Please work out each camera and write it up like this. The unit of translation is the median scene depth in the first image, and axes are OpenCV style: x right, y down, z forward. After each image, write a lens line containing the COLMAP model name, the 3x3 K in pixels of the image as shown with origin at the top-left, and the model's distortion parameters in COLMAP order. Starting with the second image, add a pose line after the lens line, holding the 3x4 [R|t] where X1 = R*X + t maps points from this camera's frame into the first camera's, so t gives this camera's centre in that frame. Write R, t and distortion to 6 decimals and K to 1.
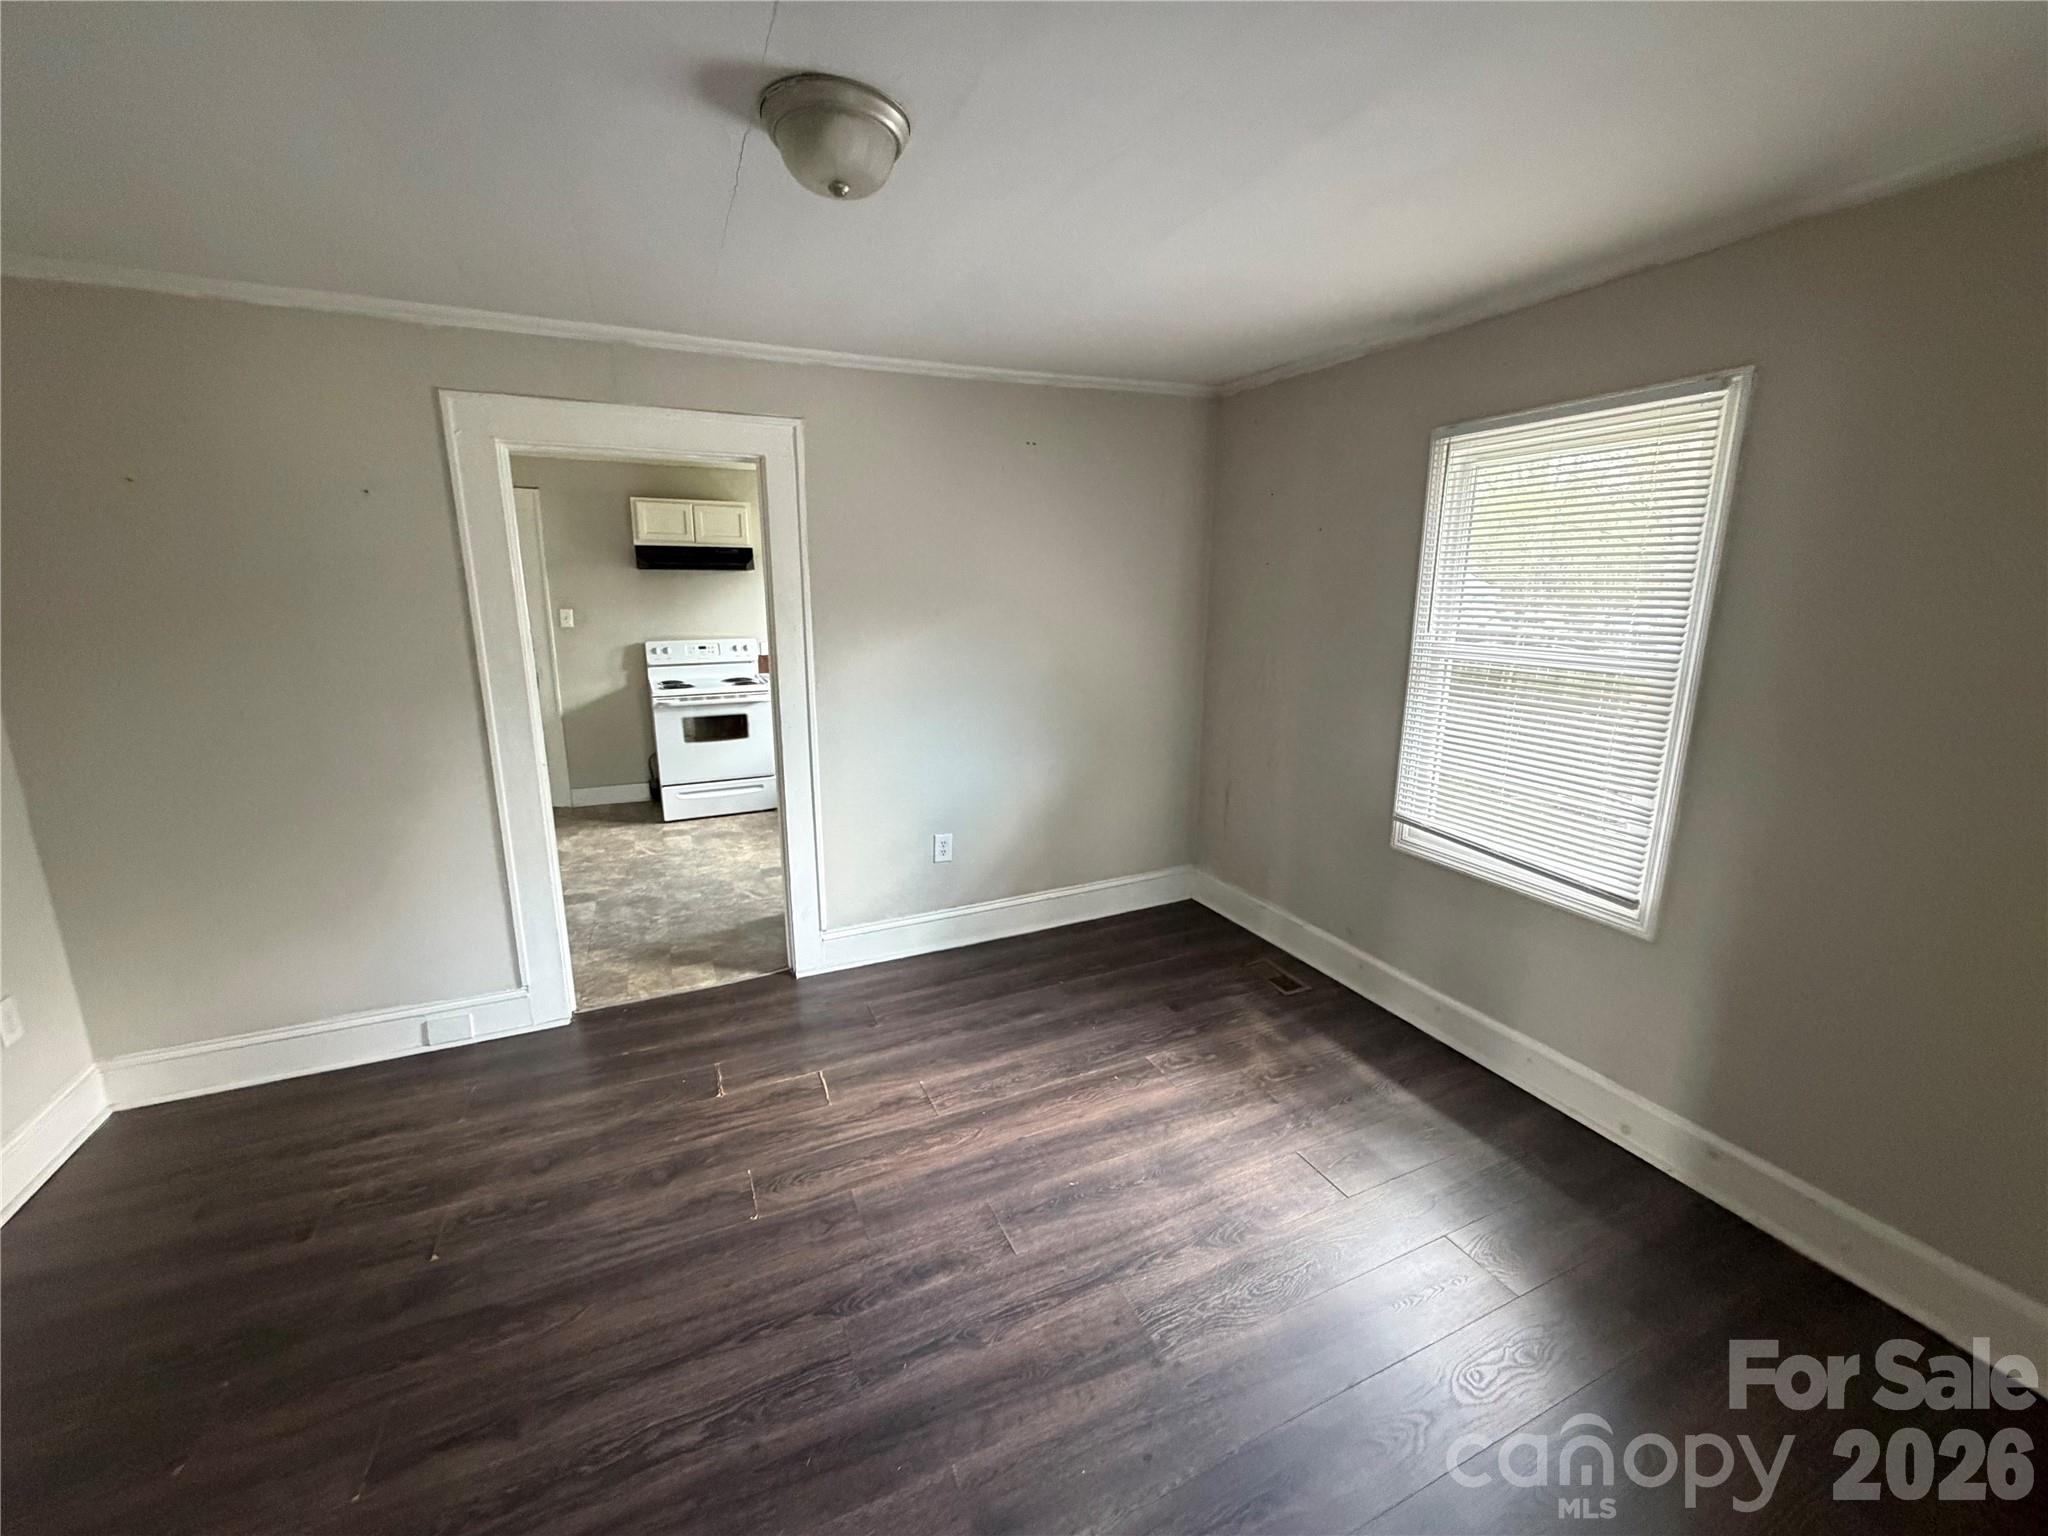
lens RADIAL K [[817.3, 0, 1018.1], [0, 817.3, 764.6], [0, 0, 1]] dist [-0.004627, 0.000067]
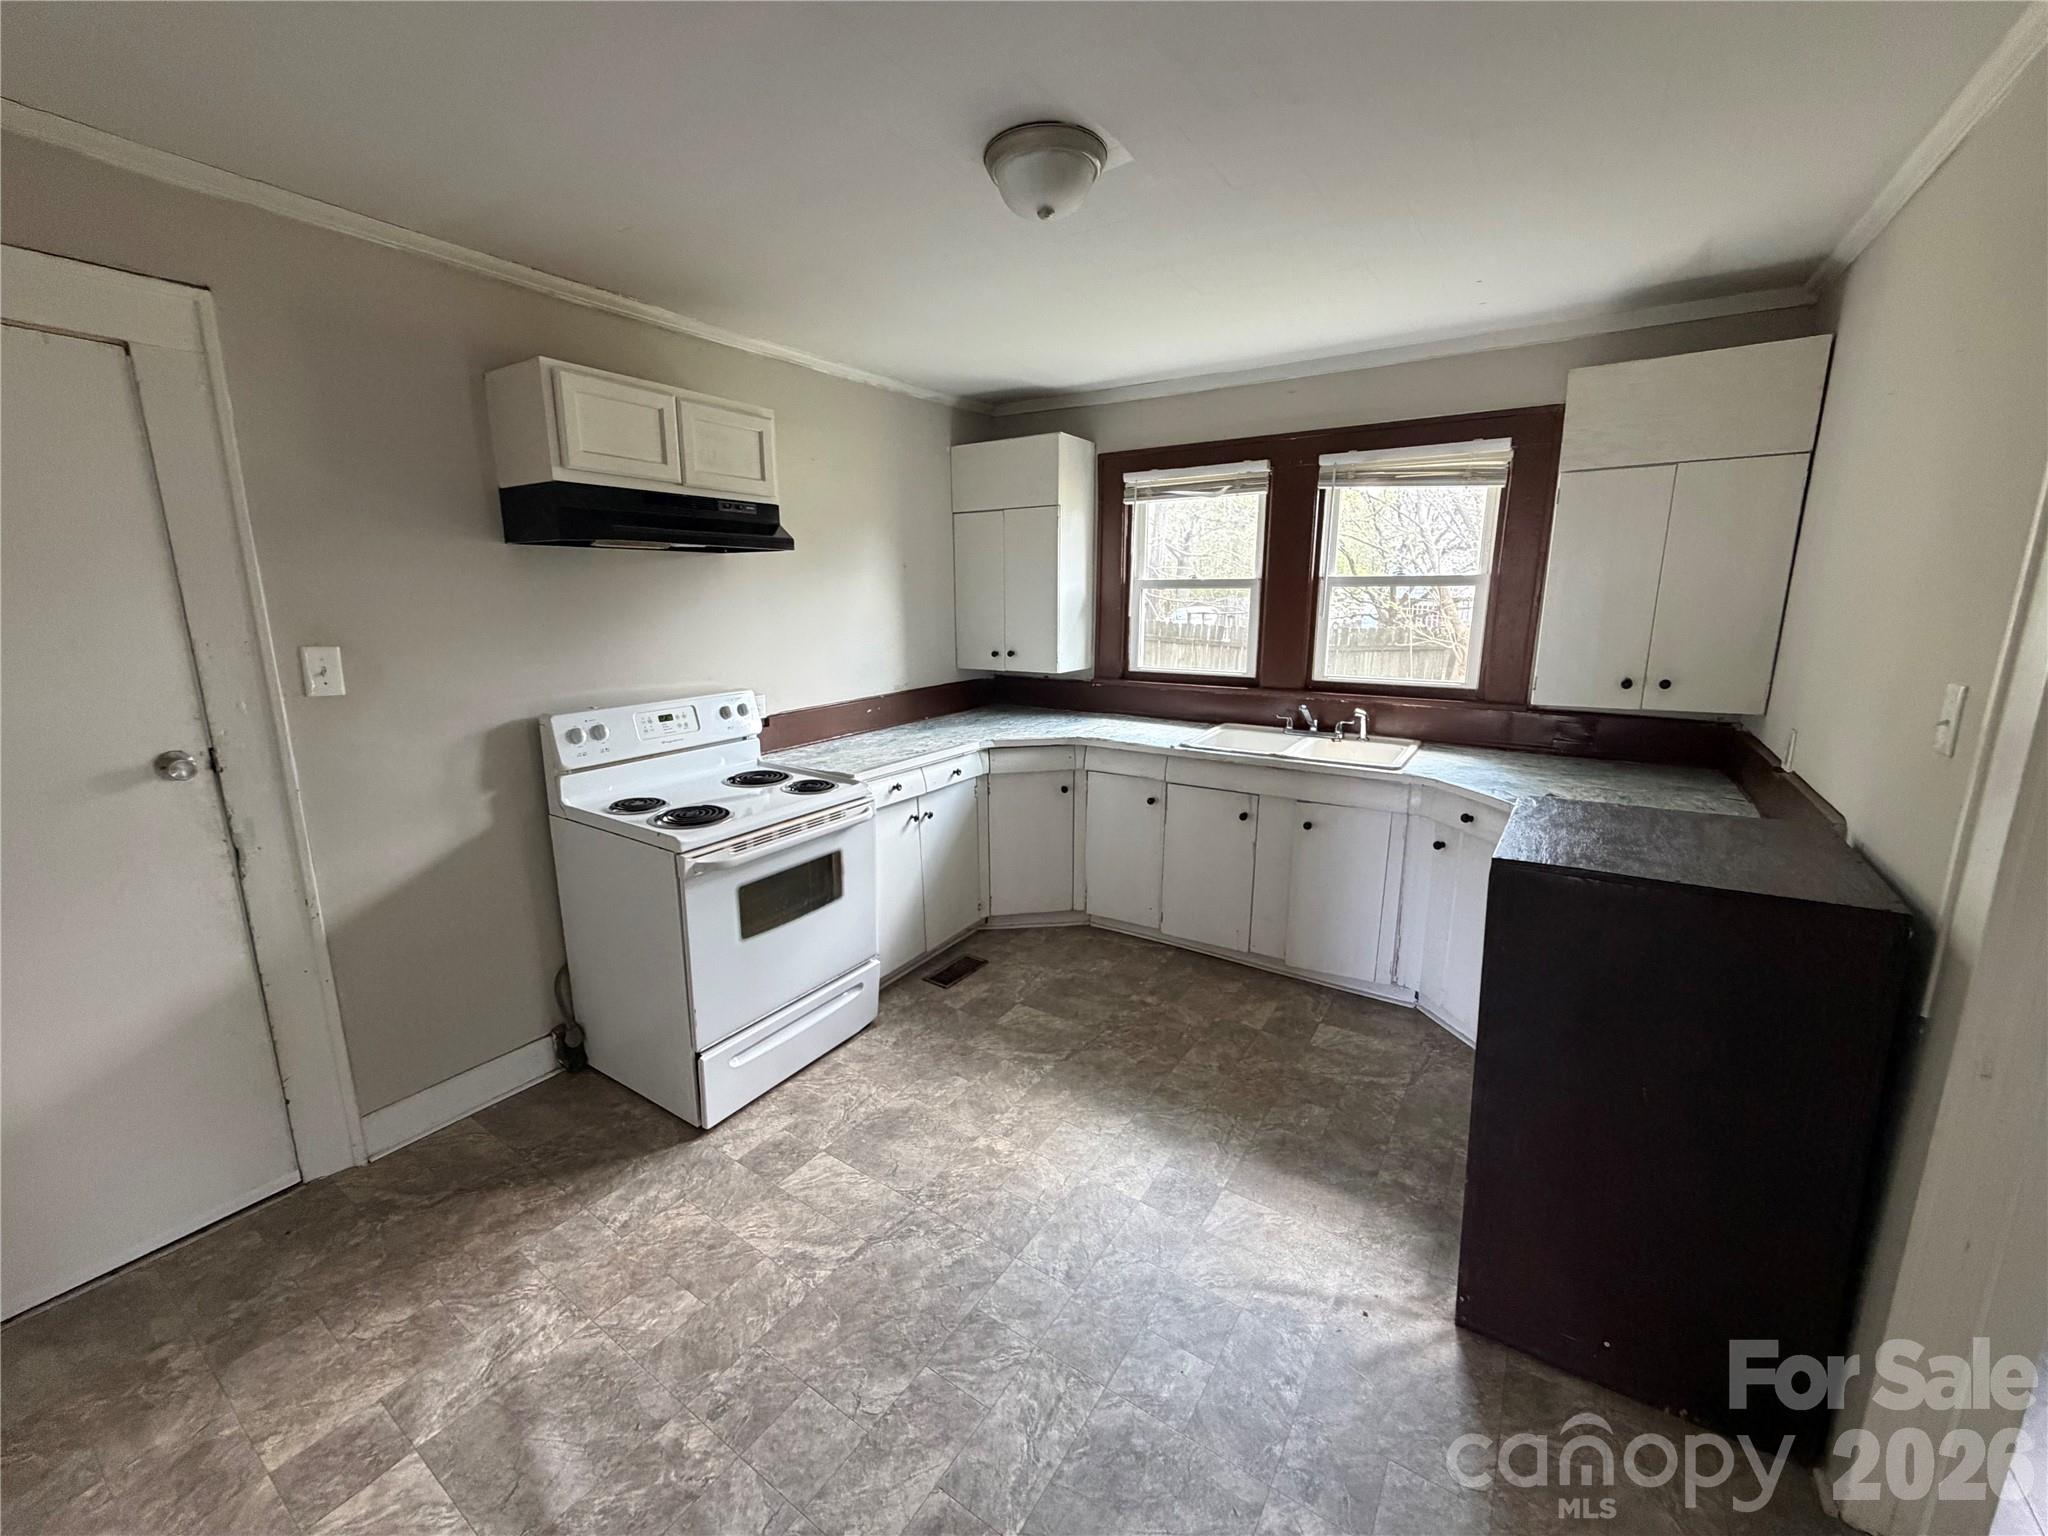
lens RADIAL K [[817.3, 0, 1029.1], [0, 817.3, 760.9], [0, 0, 1]] dist [-0.004627, 0.000067]
pose [[0.844254, -0.113138, 0.523865, -0.482411], [0.113433, 0.993041, 0.031657, -0.115867], [-0.523801, 0.032697, 0.851213, 0.528043]]
